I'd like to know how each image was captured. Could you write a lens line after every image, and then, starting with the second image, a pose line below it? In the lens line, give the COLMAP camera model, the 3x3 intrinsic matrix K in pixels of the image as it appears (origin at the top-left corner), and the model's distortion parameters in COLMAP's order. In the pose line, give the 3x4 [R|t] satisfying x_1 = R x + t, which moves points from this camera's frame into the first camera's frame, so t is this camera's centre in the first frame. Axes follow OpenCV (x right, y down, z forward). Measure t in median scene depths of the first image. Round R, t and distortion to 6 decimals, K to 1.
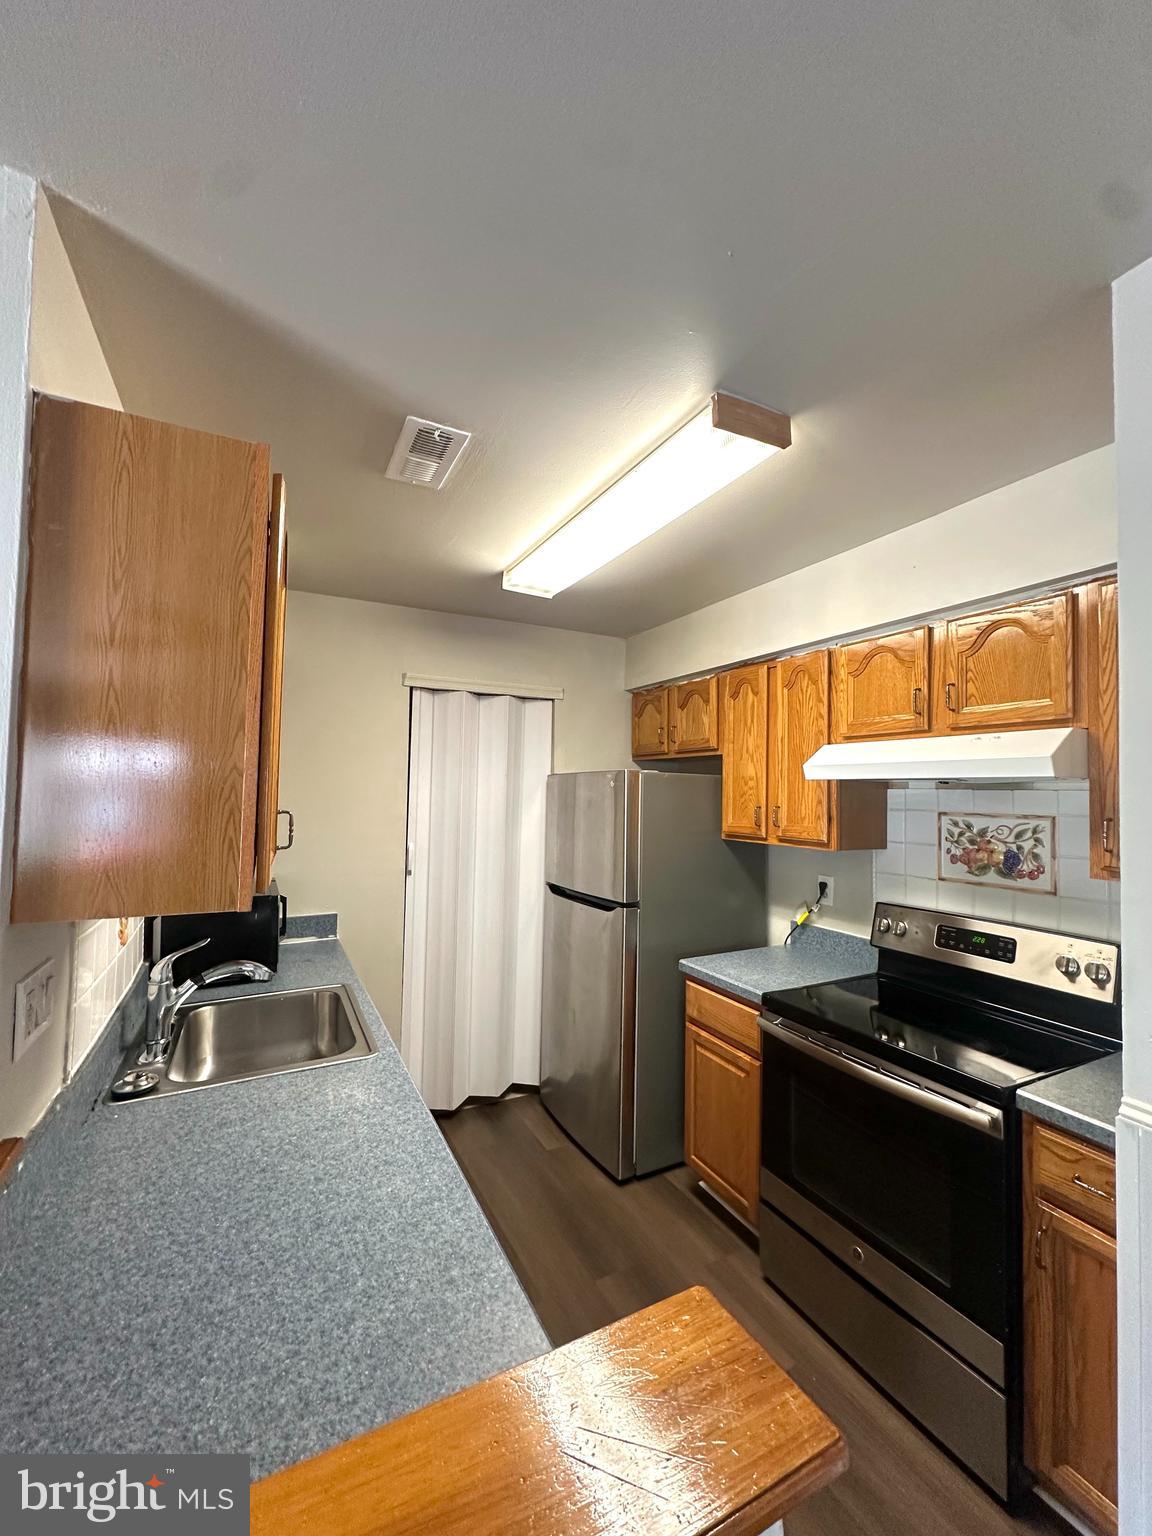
lens RADIAL K [[612.2, 0, 580.1], [0, 612.2, 766.6], [0, 0, 1]] dist [-0.010071, -0.000173]
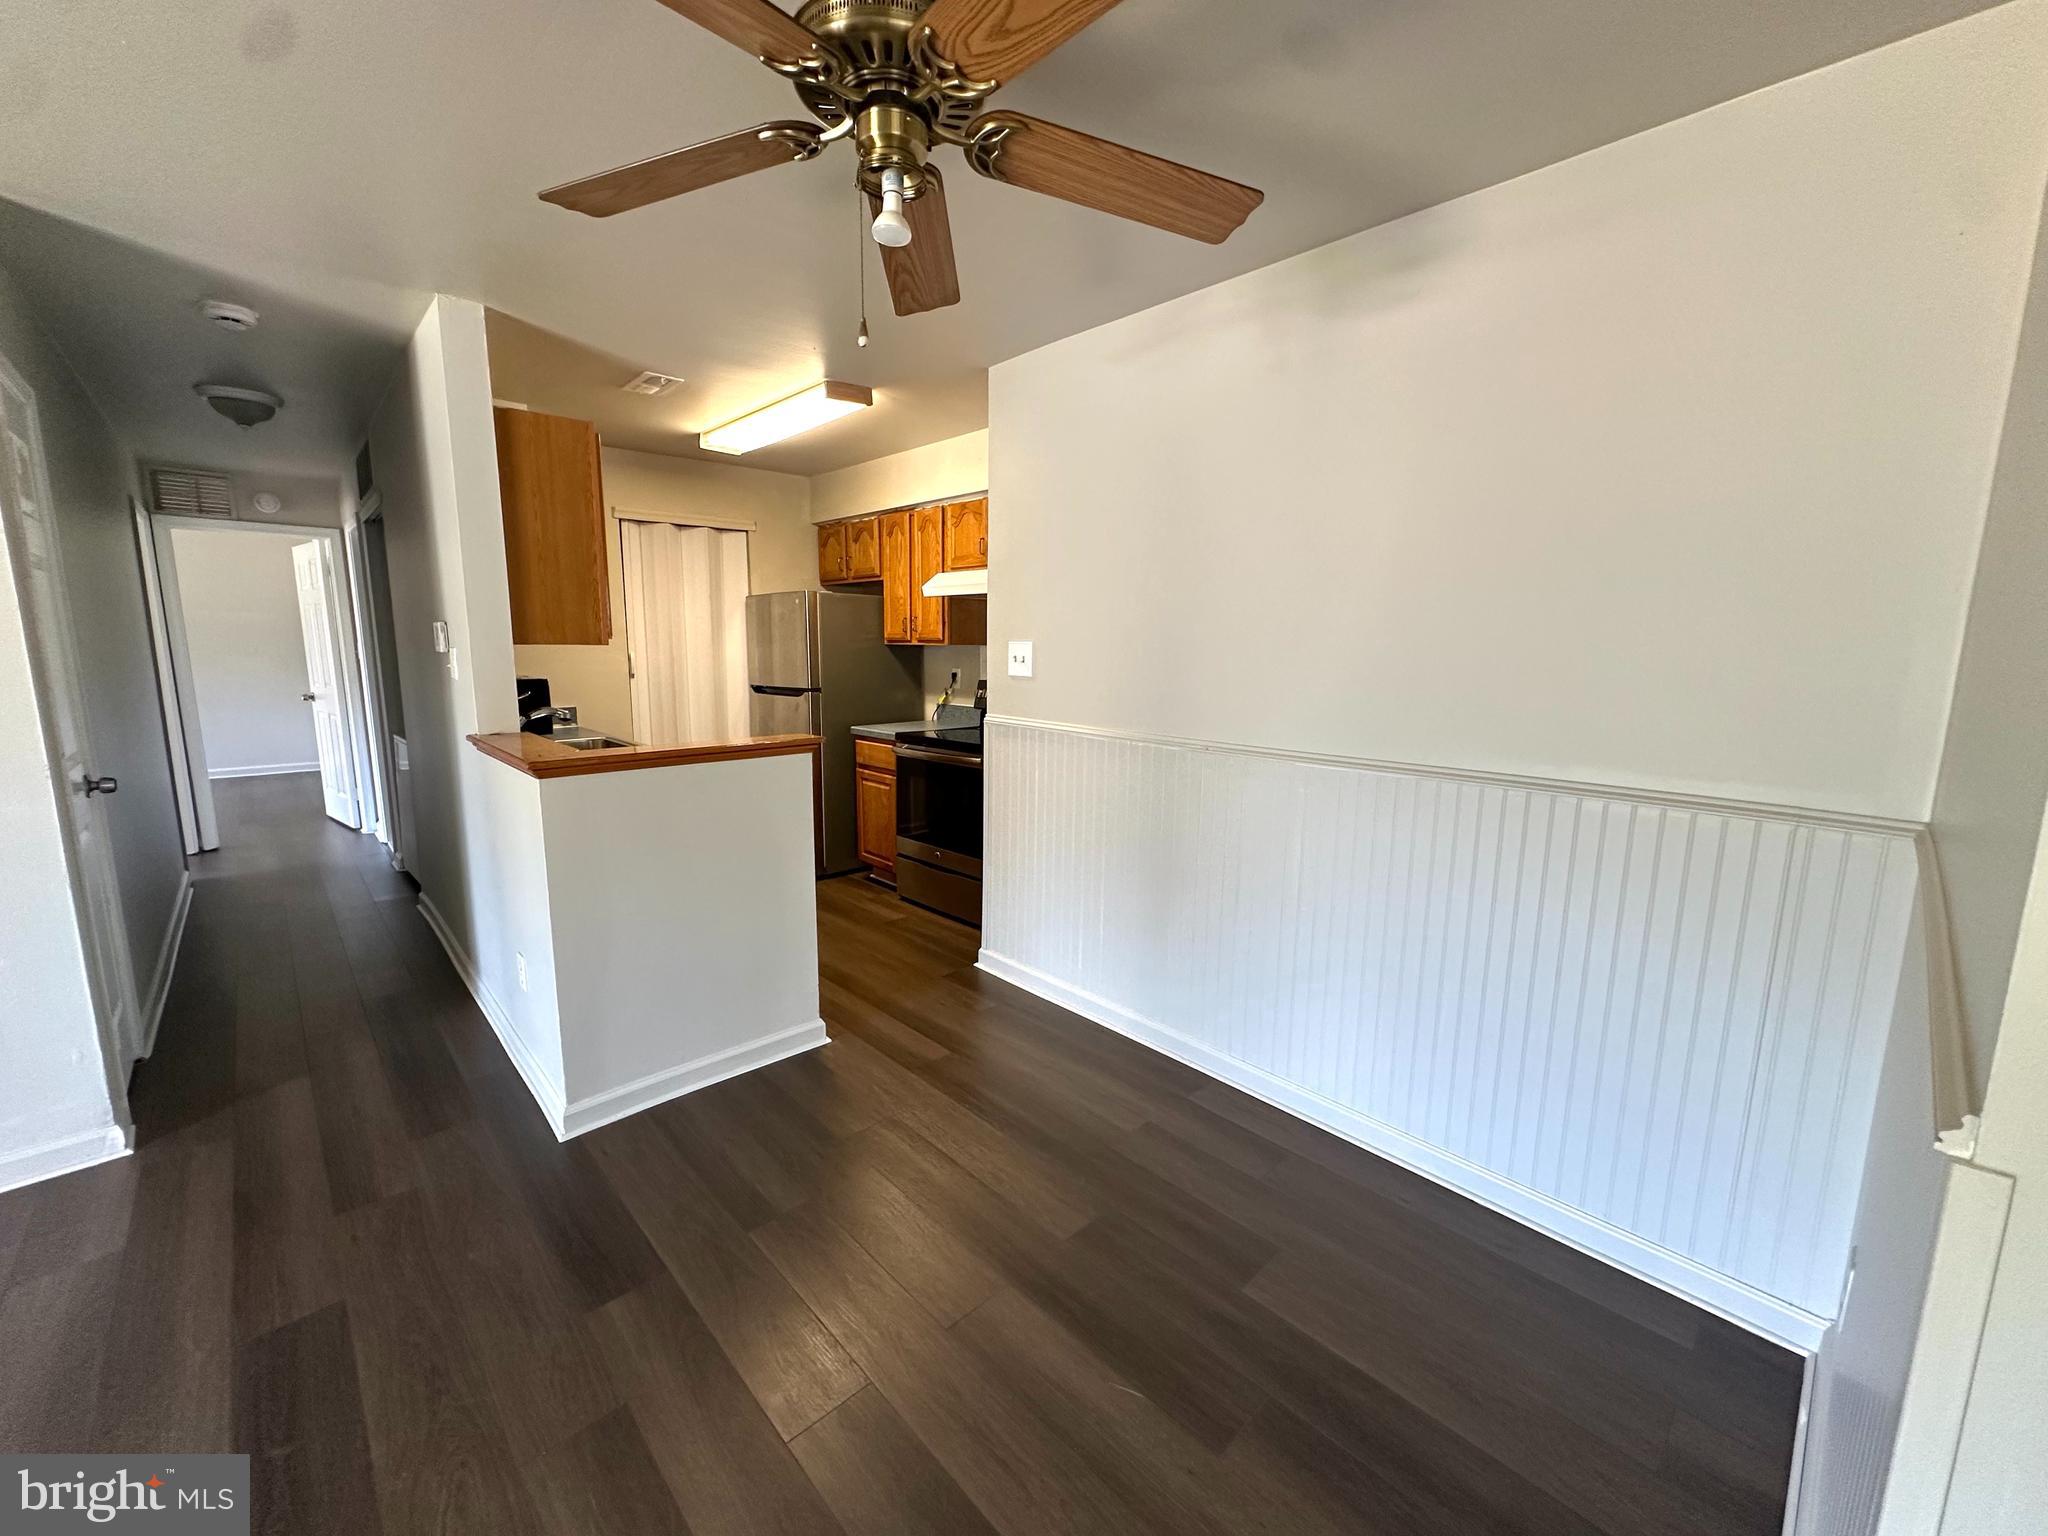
lens RADIAL K [[816.3, 0, 1027.9], [0, 816.3, 768.1], [0, 0, 1]] dist [-0.010071, -0.000173]
pose [[0.963217, -0.048885, 0.264240, 0.048391], [-0.004814, 0.980018, 0.198853, 0.027946], [-0.268681, -0.192811, 0.943735, -0.852799]]
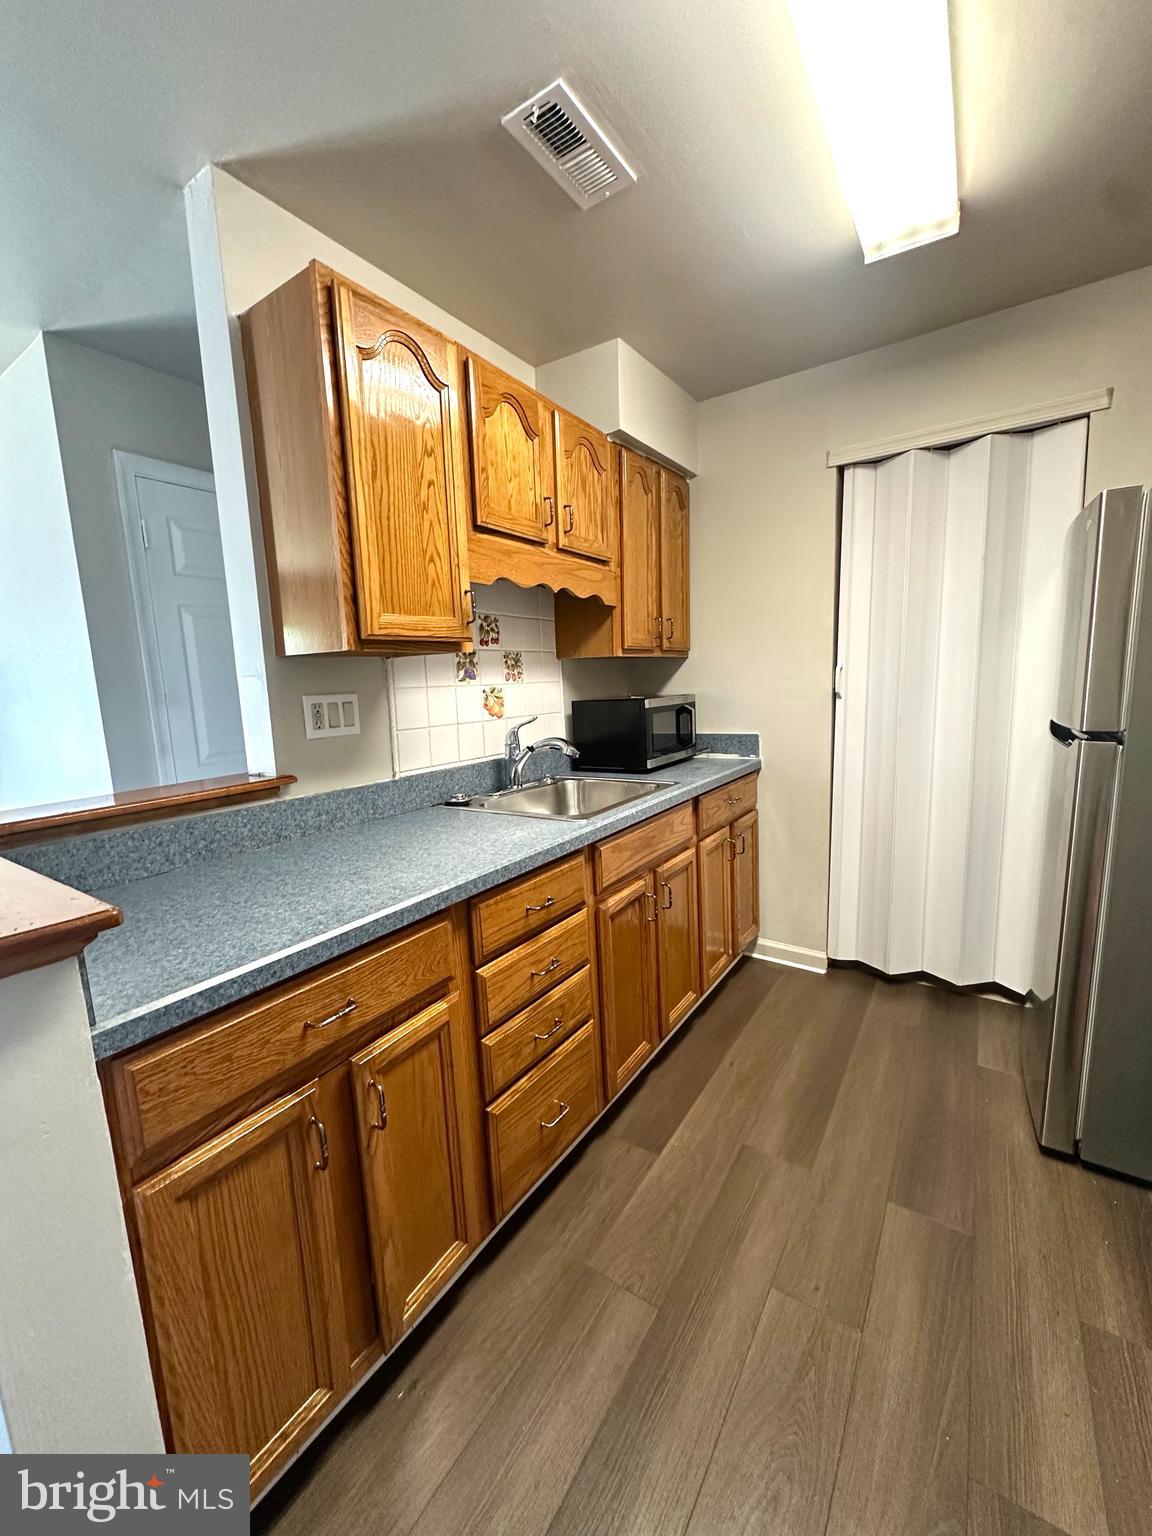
lens RADIAL K [[612.2, 0, 576.0], [0, 612.2, 770.5], [0, 0, 1]] dist [-0.010071, -0.000173]
pose [[0.469094, 0.098493, -0.877639, 0.331887], [0.083486, 0.984366, 0.155094, 0.120365], [0.879193, -0.146024, 0.453537, 0.286255]]
